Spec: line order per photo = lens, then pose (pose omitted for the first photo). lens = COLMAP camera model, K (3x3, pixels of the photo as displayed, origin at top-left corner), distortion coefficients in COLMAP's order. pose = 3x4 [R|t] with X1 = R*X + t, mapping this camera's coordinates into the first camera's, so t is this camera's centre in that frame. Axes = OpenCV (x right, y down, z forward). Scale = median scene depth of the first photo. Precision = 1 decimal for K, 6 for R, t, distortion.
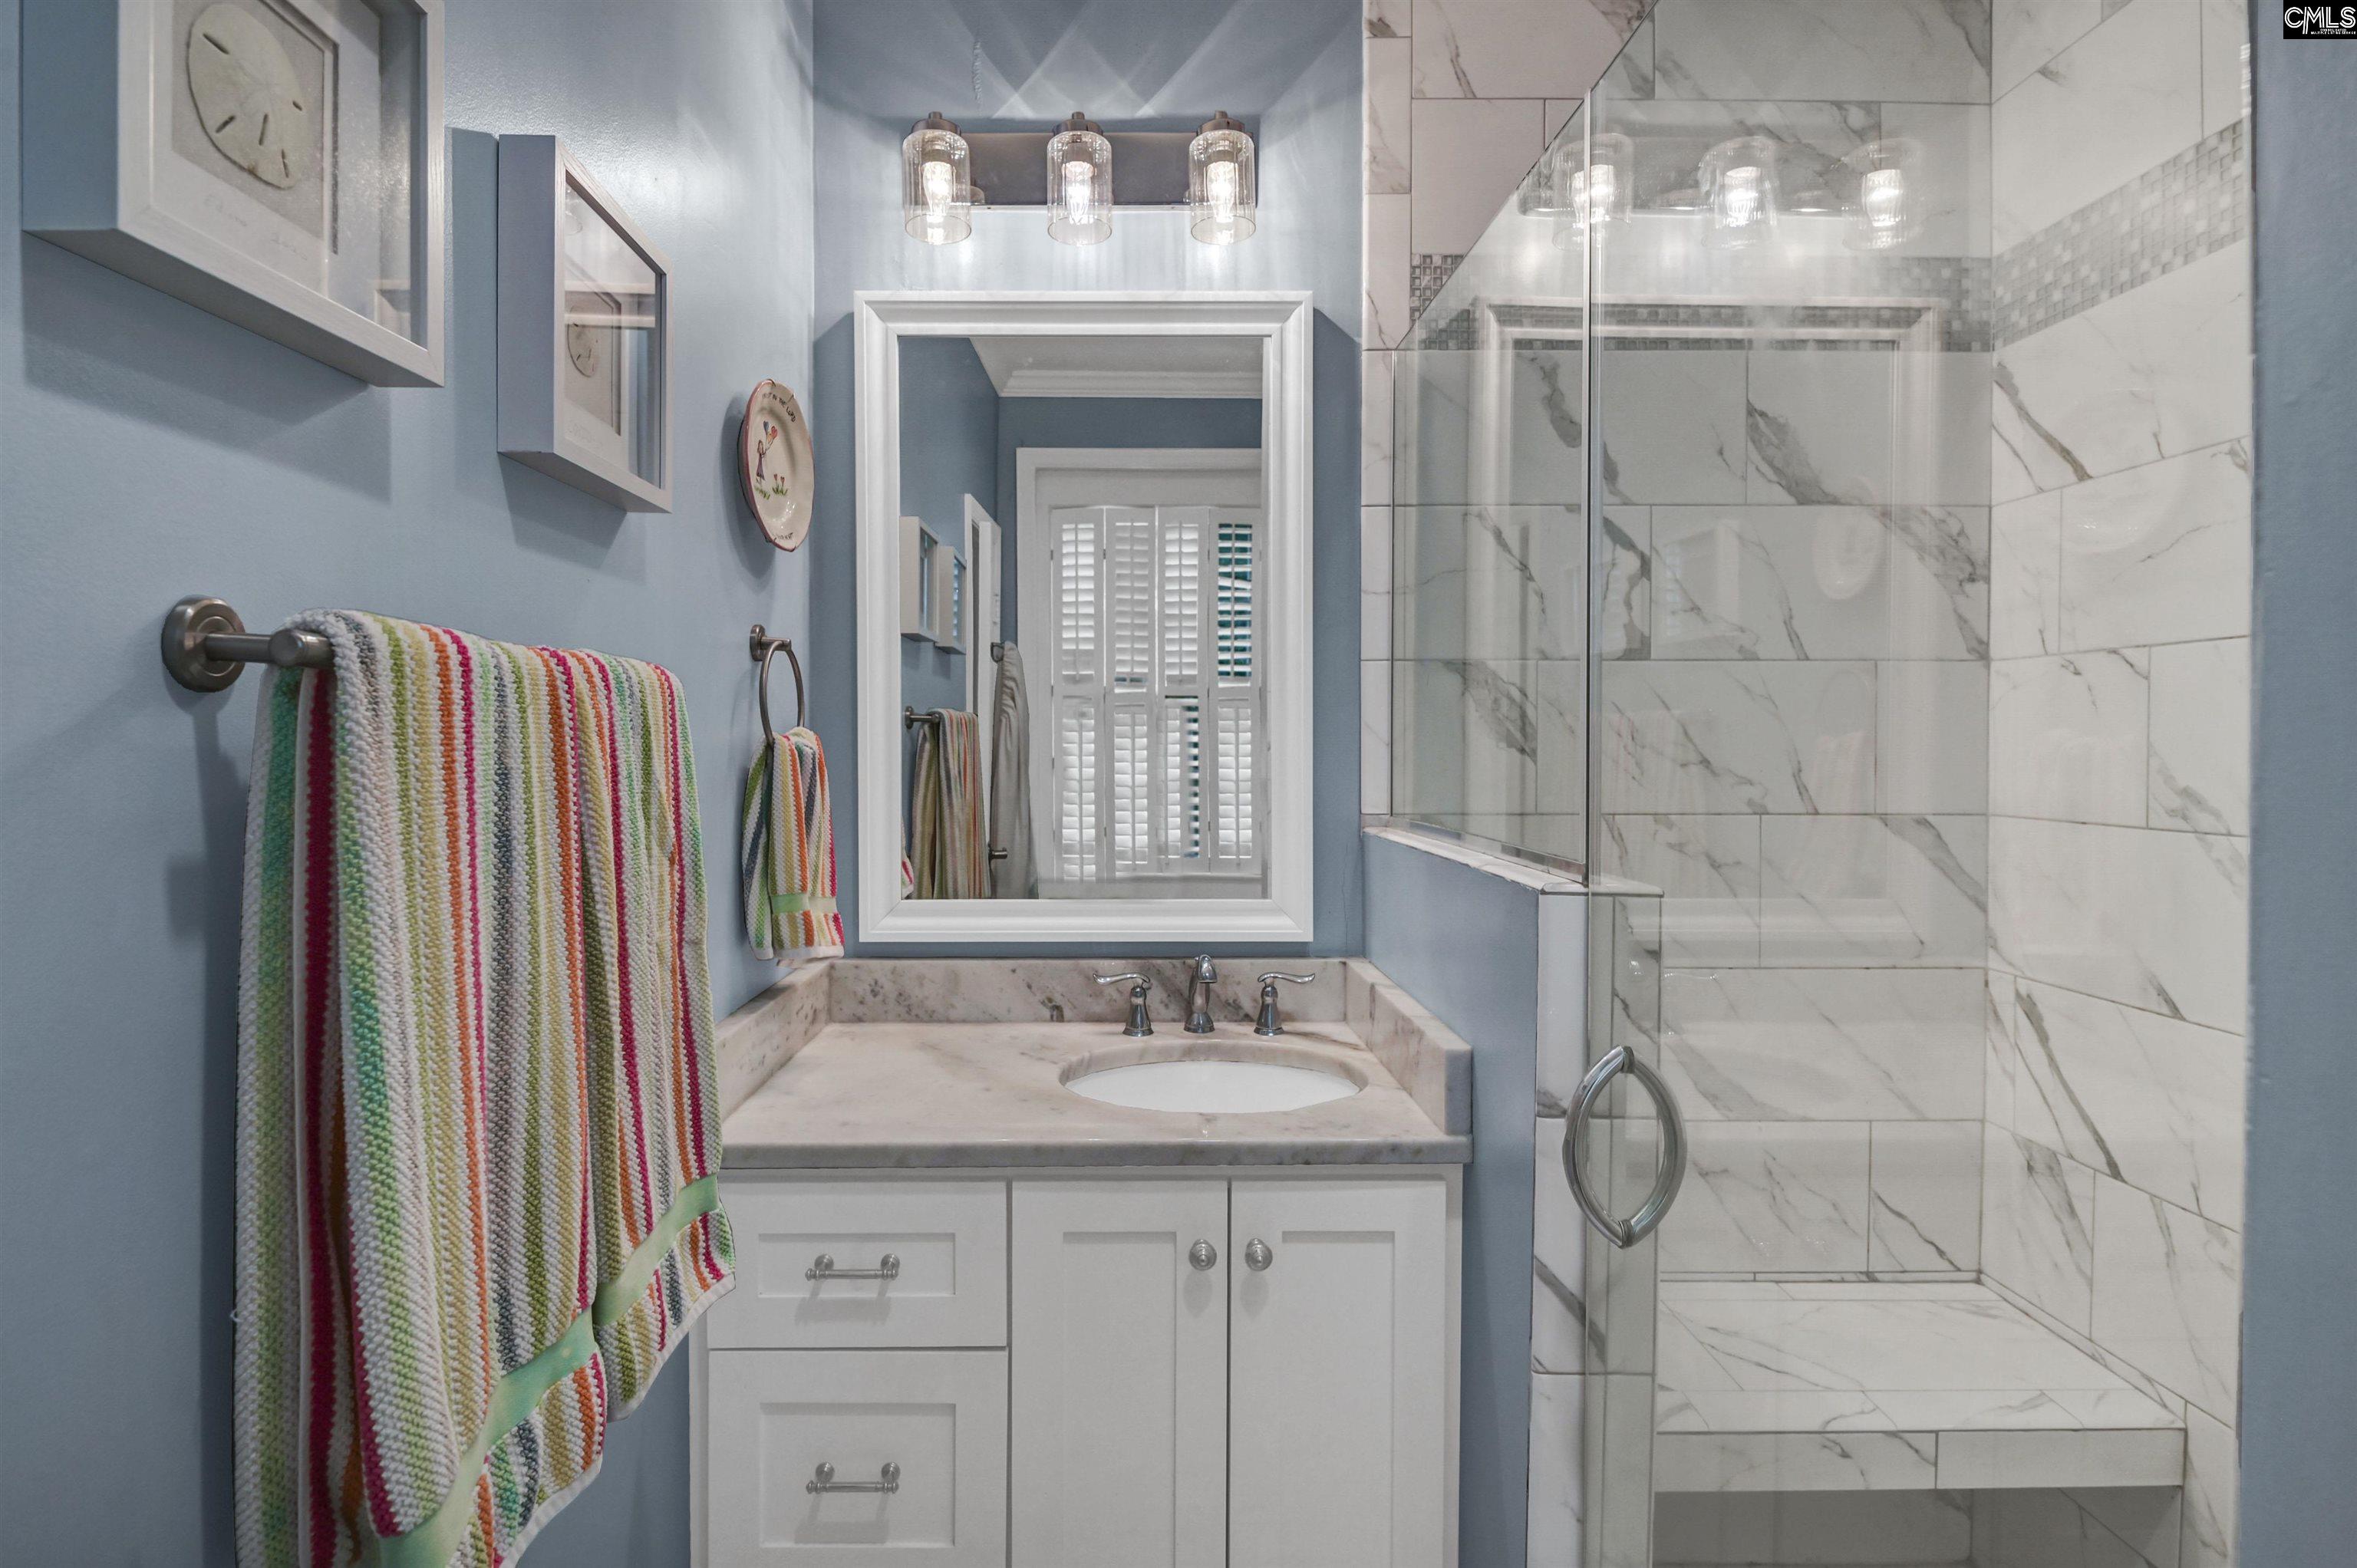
lens RADIAL K [[1160.5, 0, 1279.5], [0, 1160.5, 719.3], [0, 0, 1]] dist [0.003356, -0.010562]
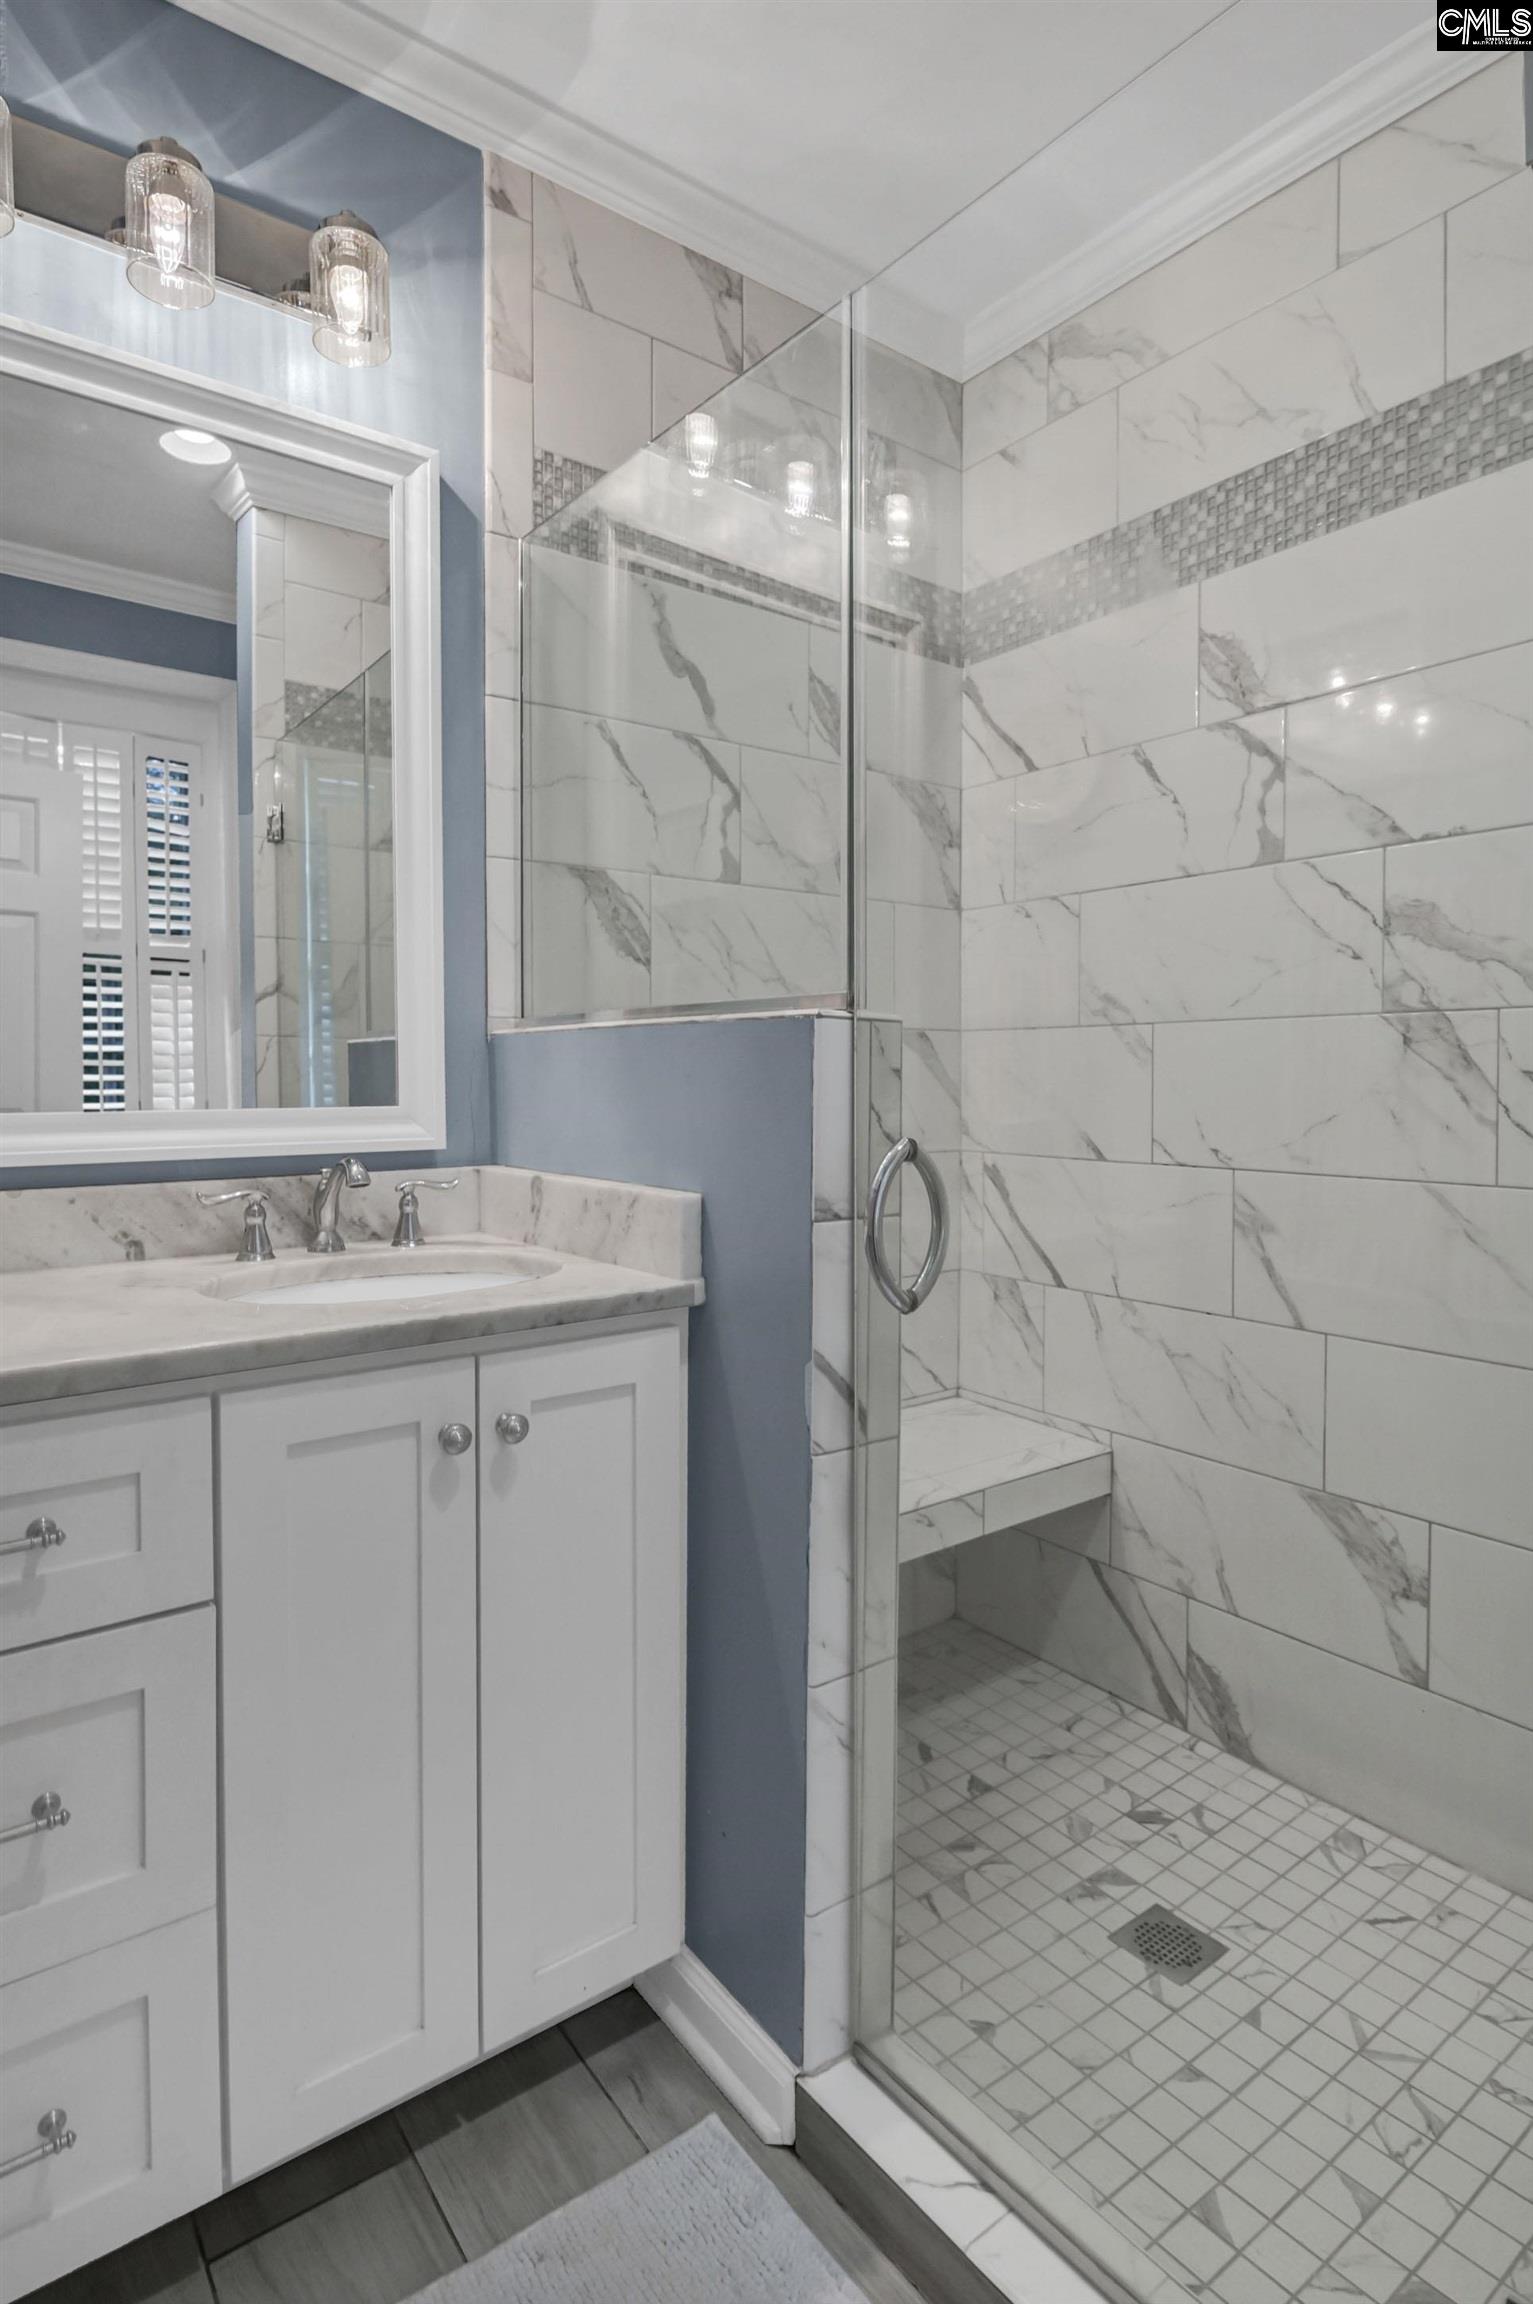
lens RADIAL K [[1134.5, 0, 679.5], [0, 1134.5, 1143.3], [0, 0, 1]] dist [0.003356, -0.010562]
pose [[0.822486, -0.014734, 0.568595, -0.358354], [0.006691, 0.999846, 0.016230, 0.183394], [-0.568747, -0.009544, 0.822457, 0.144614]]
